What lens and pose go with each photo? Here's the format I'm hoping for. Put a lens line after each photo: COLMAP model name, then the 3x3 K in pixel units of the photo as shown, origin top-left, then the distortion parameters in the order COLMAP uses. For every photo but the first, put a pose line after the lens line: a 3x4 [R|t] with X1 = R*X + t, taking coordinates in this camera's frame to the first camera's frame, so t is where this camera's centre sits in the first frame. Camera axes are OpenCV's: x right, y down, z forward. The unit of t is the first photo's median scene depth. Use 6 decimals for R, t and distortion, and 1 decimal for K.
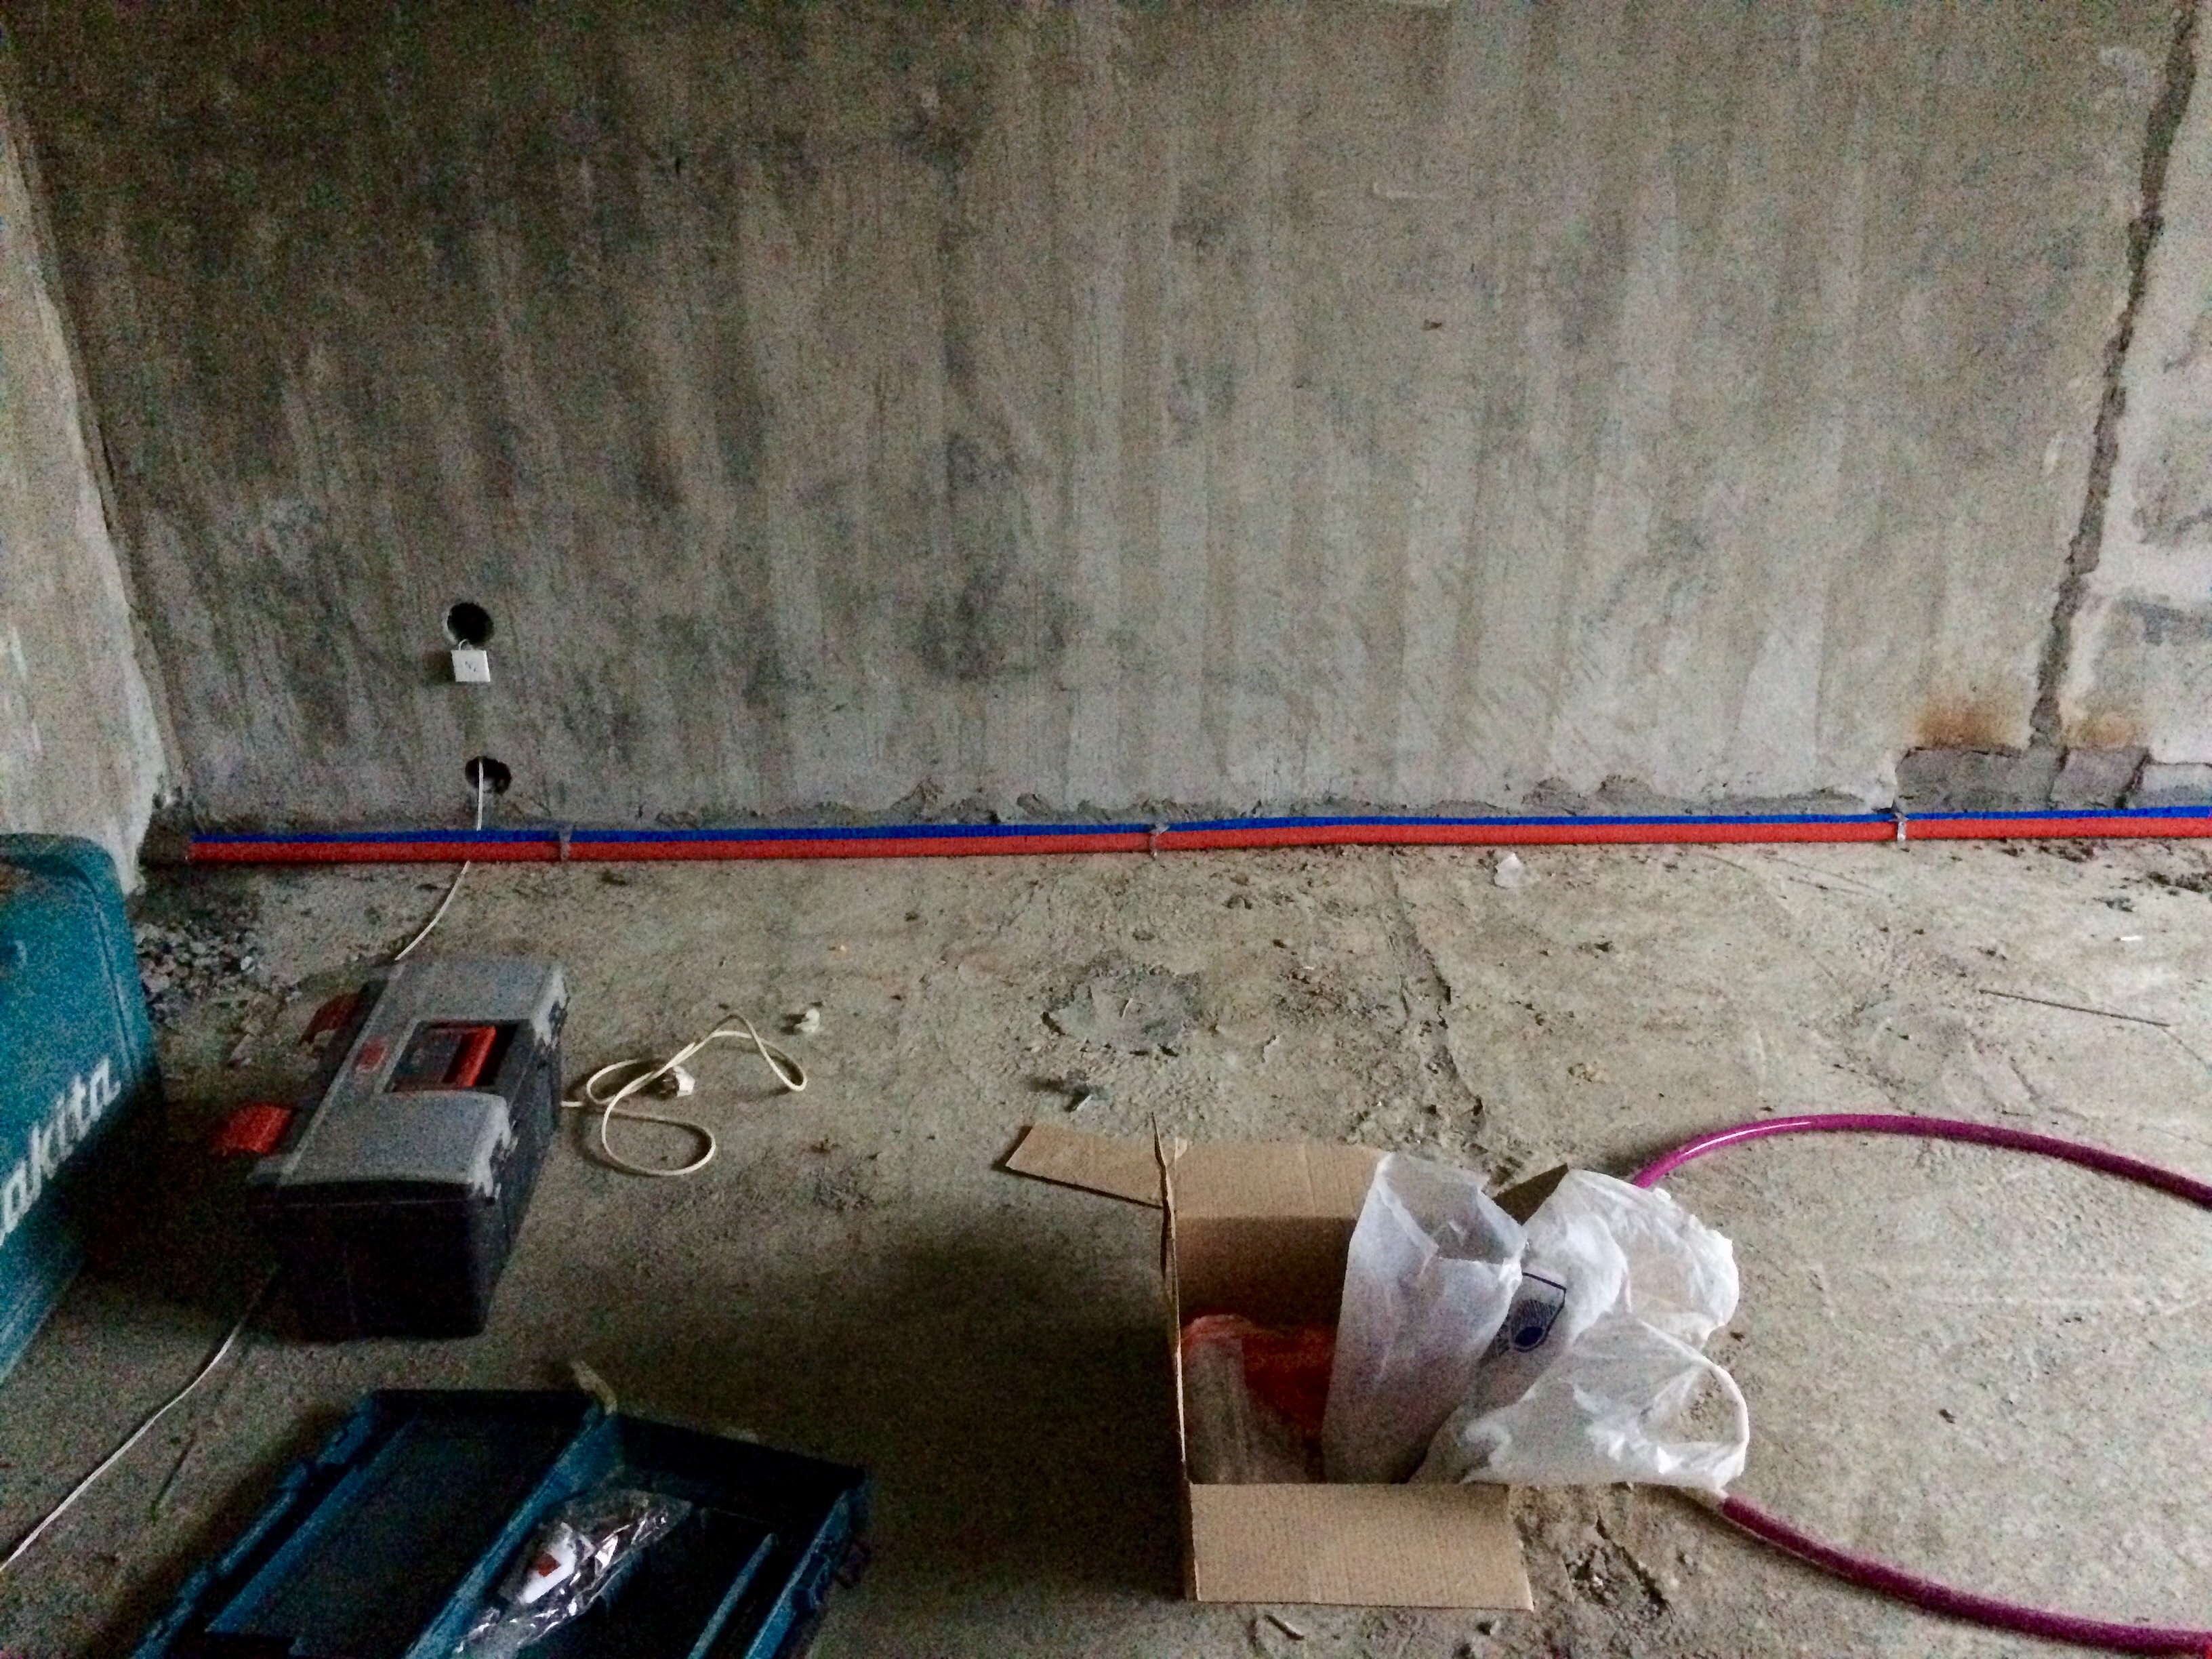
lens RADIAL K [[1886.2, 0, 1105.4], [0, 1886.2, 829.6], [0, 0, 1]] dist [0.083993, -0.094437]
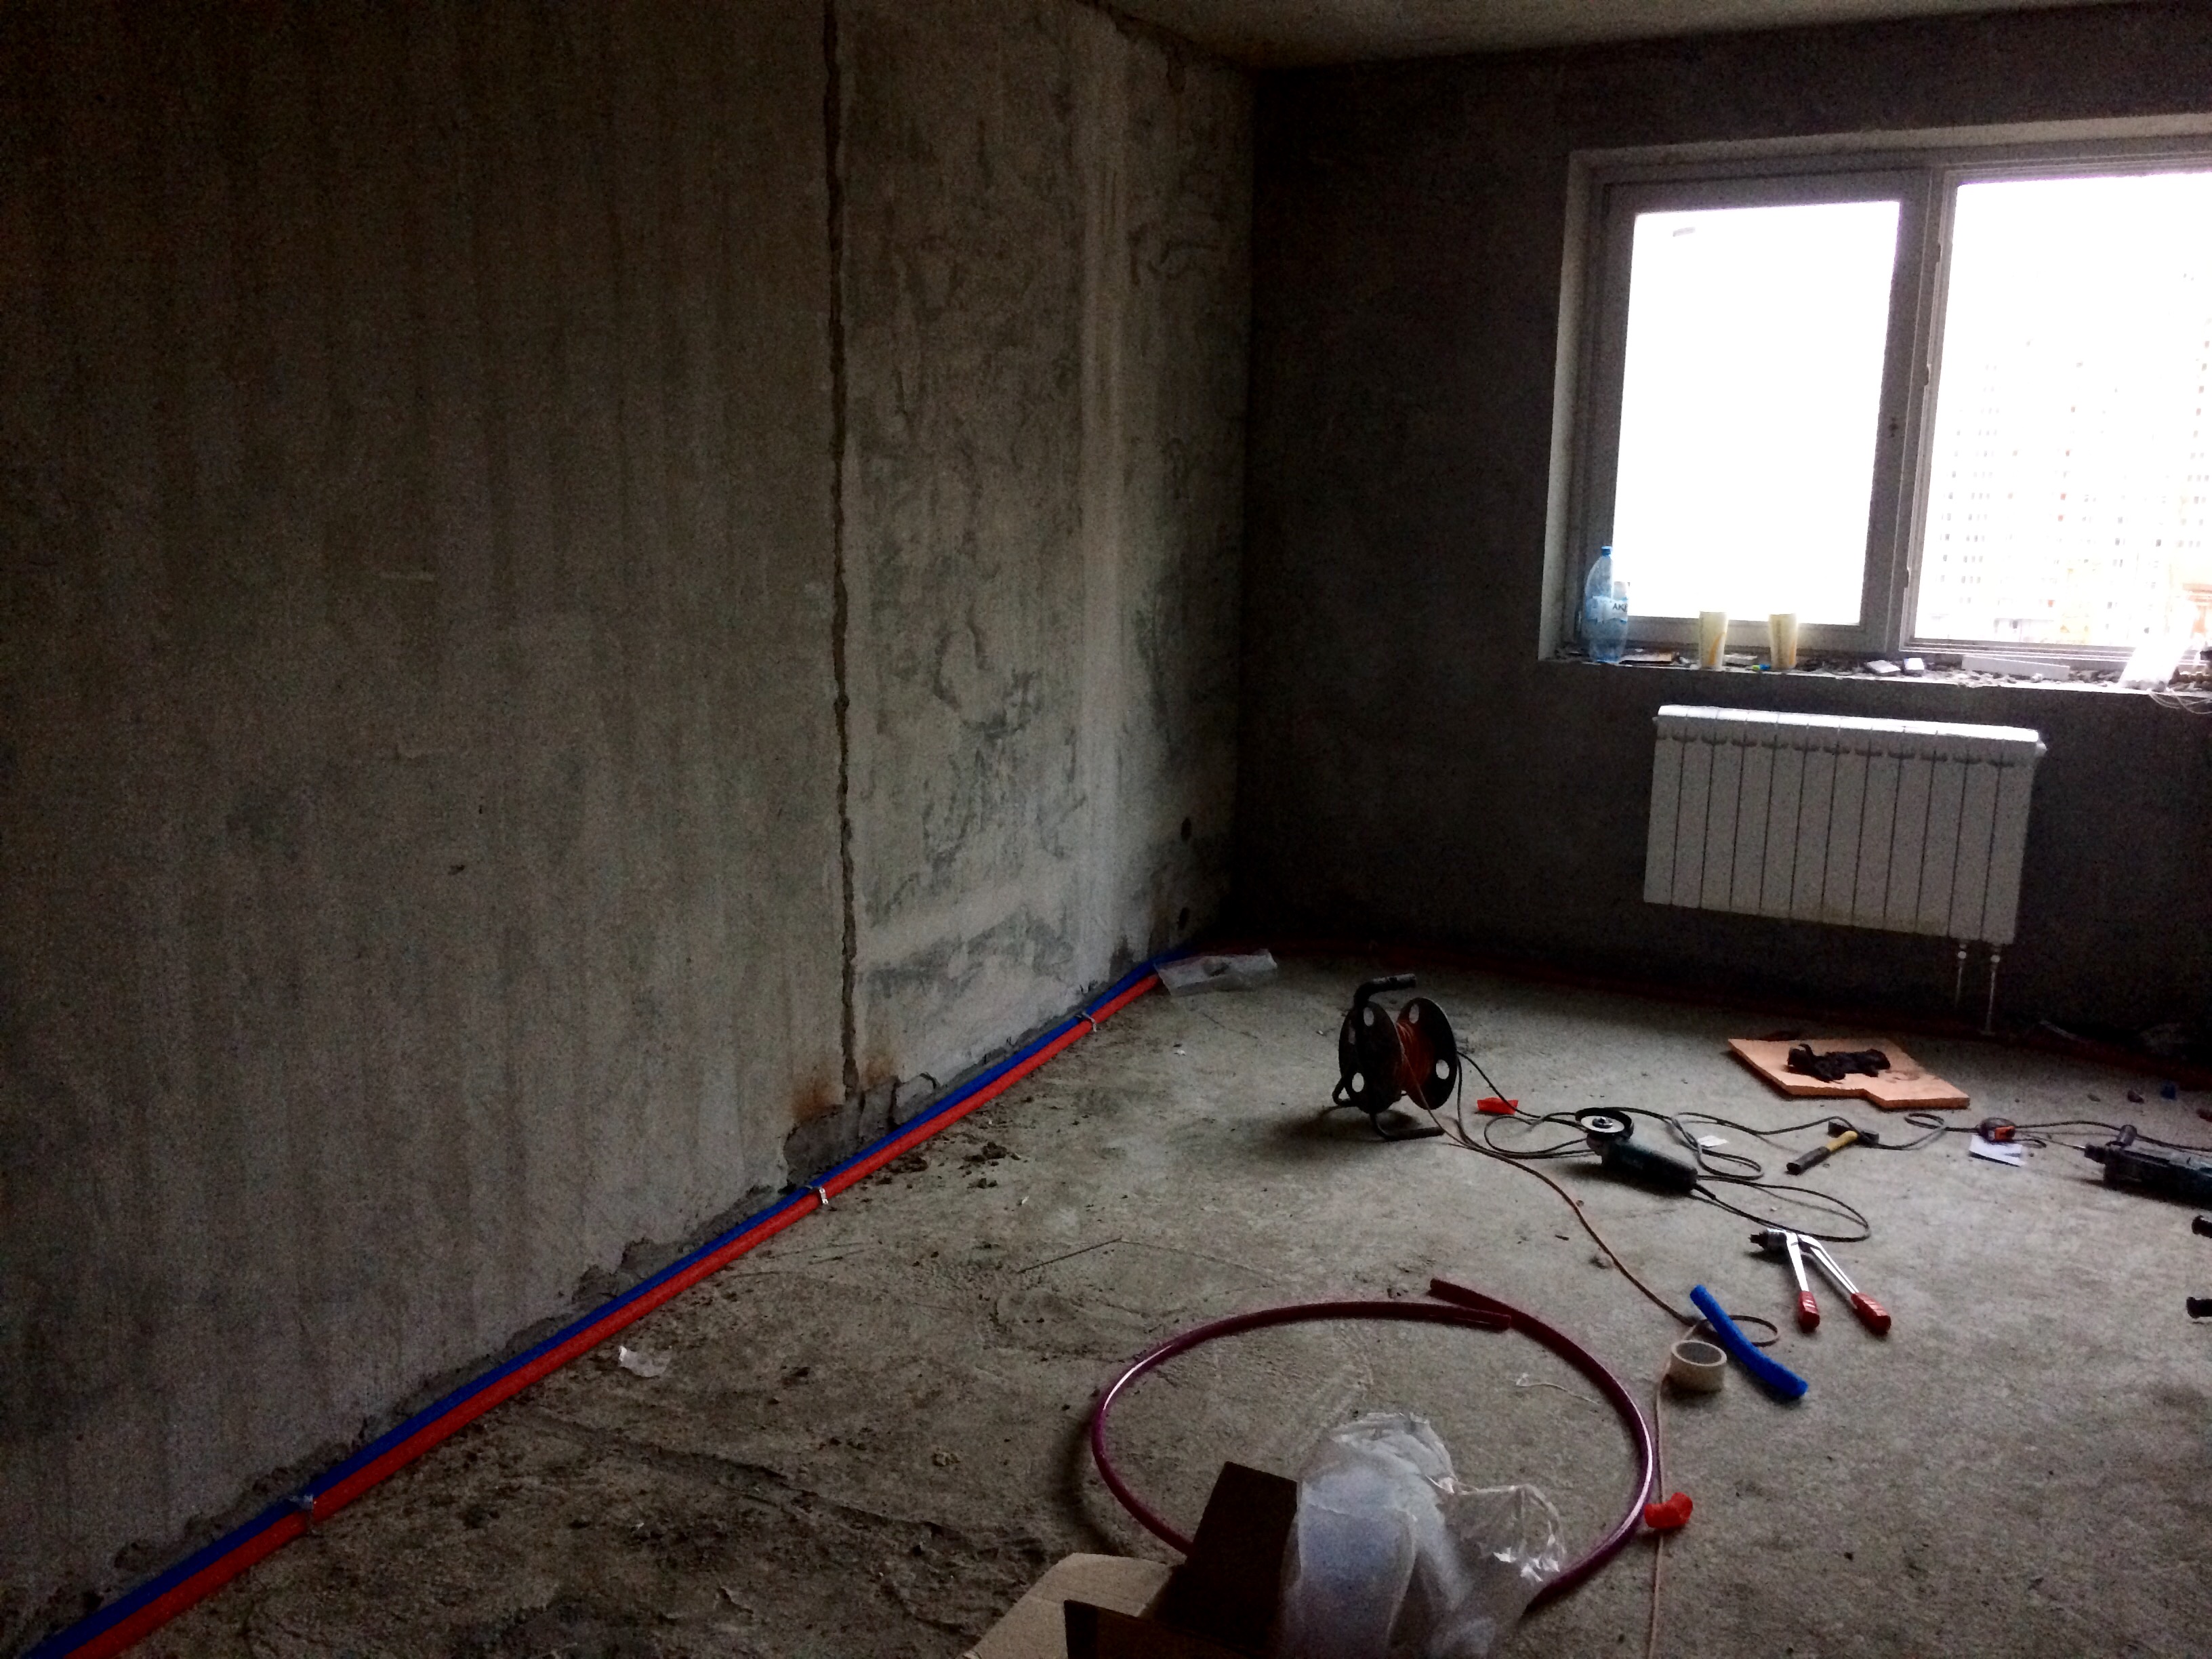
lens RADIAL K [[1886.2, 0, 1109.2], [0, 1886.2, 831.4], [0, 0, 1]] dist [0.083993, -0.094437]
pose [[0.449599, -0.172407, 0.876434, -0.509788], [0.362662, 0.931917, -0.002719, -0.146737], [-0.816295, 0.319072, 0.481514, 0.217592]]
